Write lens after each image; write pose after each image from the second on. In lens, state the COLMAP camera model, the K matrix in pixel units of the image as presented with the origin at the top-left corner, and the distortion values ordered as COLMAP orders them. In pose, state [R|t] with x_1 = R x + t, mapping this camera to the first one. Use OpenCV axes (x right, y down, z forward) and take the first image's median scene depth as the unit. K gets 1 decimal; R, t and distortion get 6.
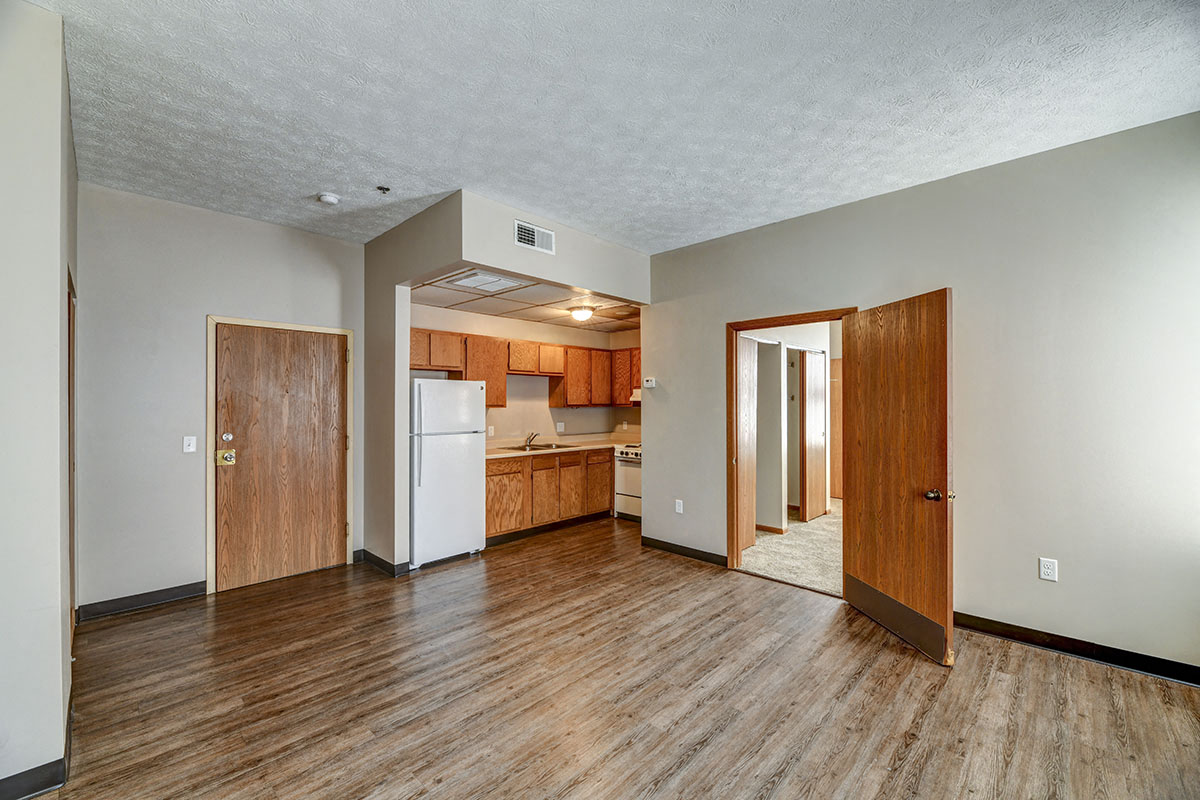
lens RADIAL K [[500.4, 0, 596.2], [0, 500.4, 395.7], [0, 0, 1]] dist [0.001251, -0.004148]
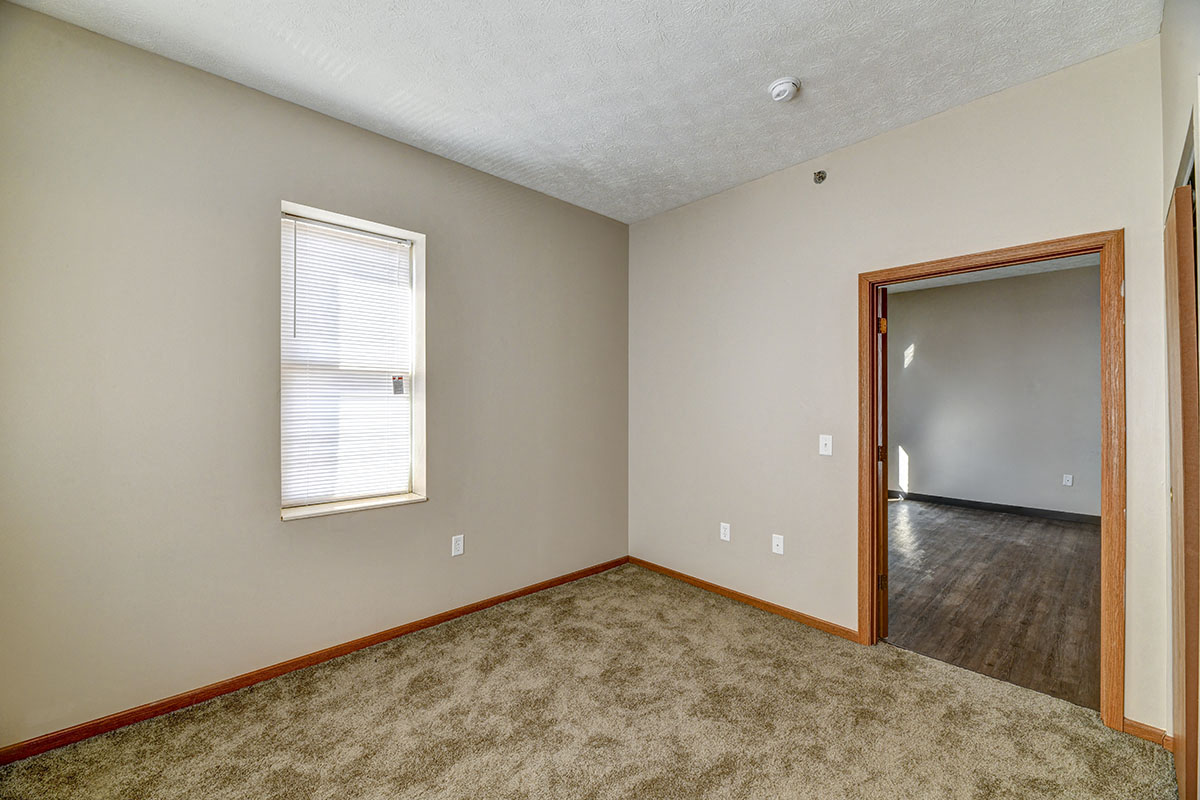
lens RADIAL K [[483.6, 0, 609.7], [0, 483.6, 399.2], [0, 0, 1]] dist [-0.000897, -0.003652]
pose [[-0.999236, -0.000219, 0.039081, 0.316770], [-0.000456, 0.999982, -0.006054, 0.009956], [-0.039079, -0.006067, -0.999218, 0.624738]]
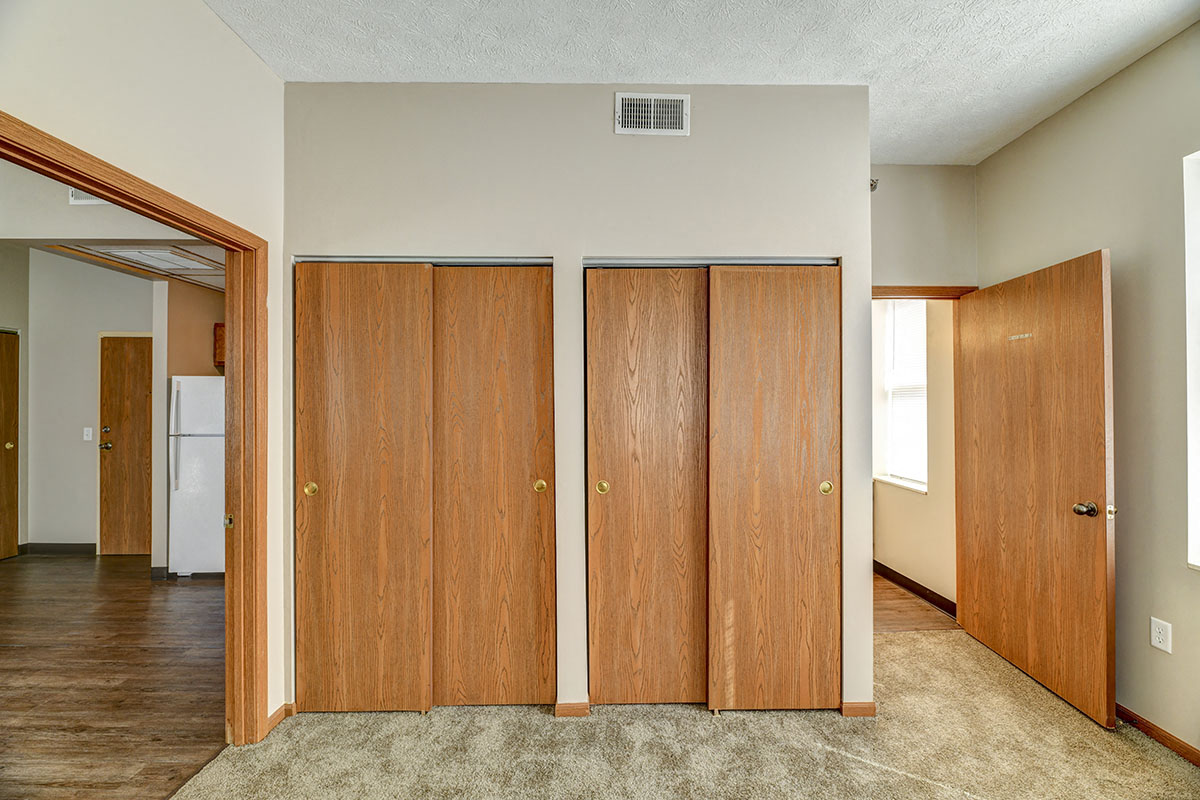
lens RADIAL K [[483.6, 0, 609.7], [0, 483.6, 399.2], [0, 0, 1]] dist [-0.000897, -0.003652]
pose [[0.707668, -0.006243, -0.706517, 0.357558], [0.005311, 0.999980, -0.003516, 0.006742], [0.706525, -0.001264, 0.707687, 0.383253]]
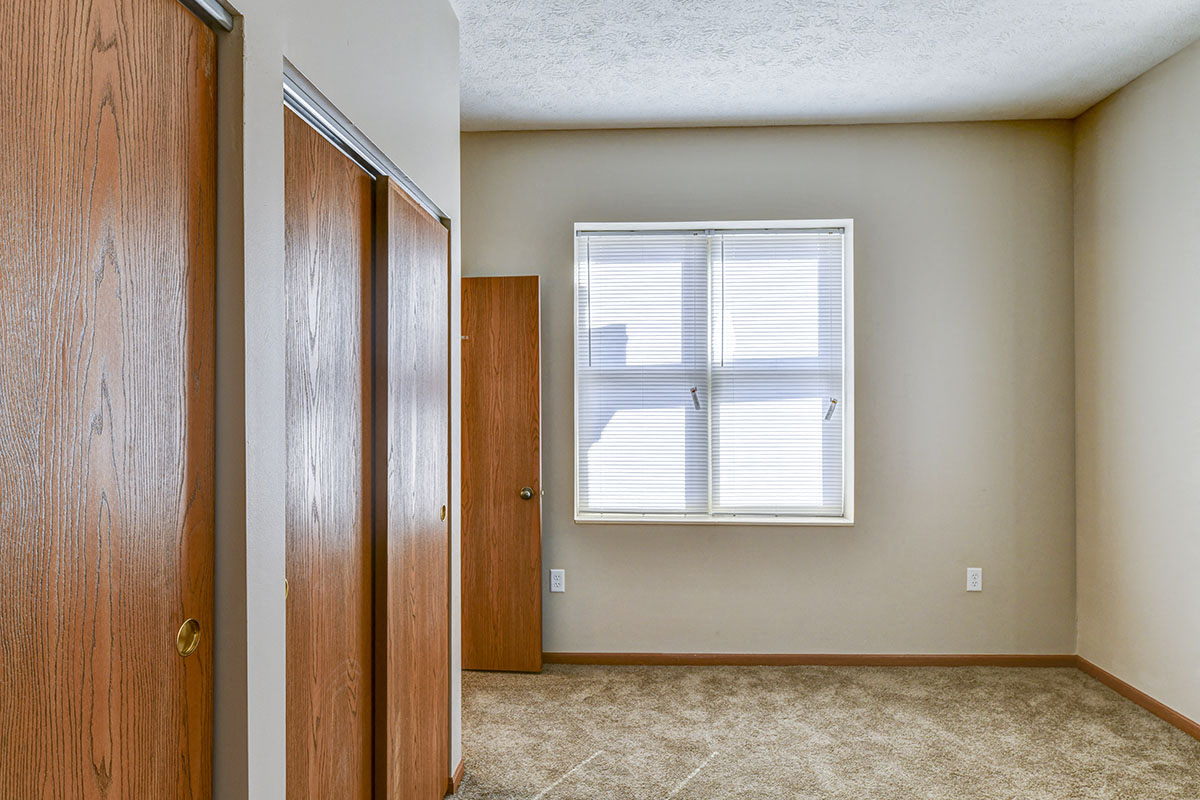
lens RADIAL K [[680.6, 0, 599.5], [0, 680.6, 400.2], [0, 0, 1]] dist [0.000091, -0.000064]
pose [[0.753114, 0.003066, 0.657882, 0.163463], [-0.003434, 0.999994, -0.000729, 0.007213], [-0.657881, -0.001711, 0.753120, 0.391575]]
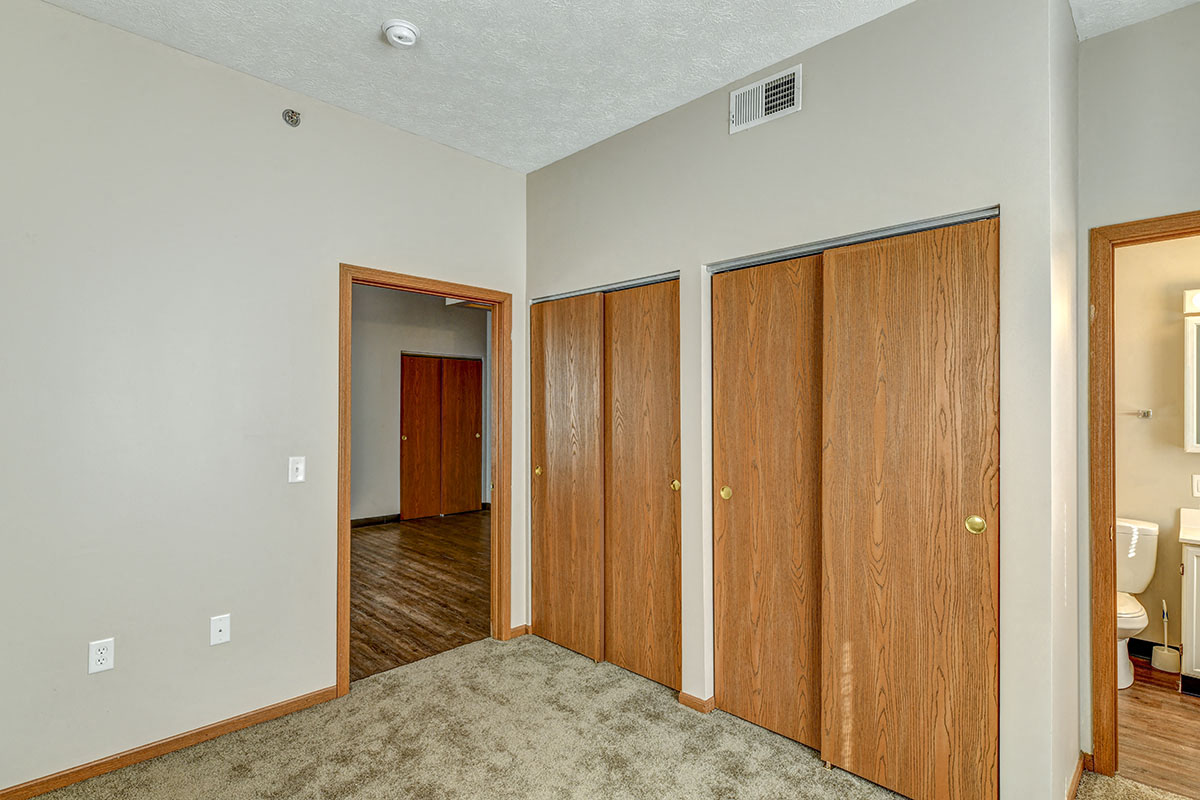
lens RADIAL K [[595.3, 0, 601.7], [0, 595.3, 404.2], [0, 0, 1]] dist [-0.000022, 0.000023]
pose [[-0.013747, -0.006501, -0.999884, 0.466094], [0.001783, 0.999977, -0.006526, 0.007700], [0.999904, -0.001872, -0.013735, 0.481526]]
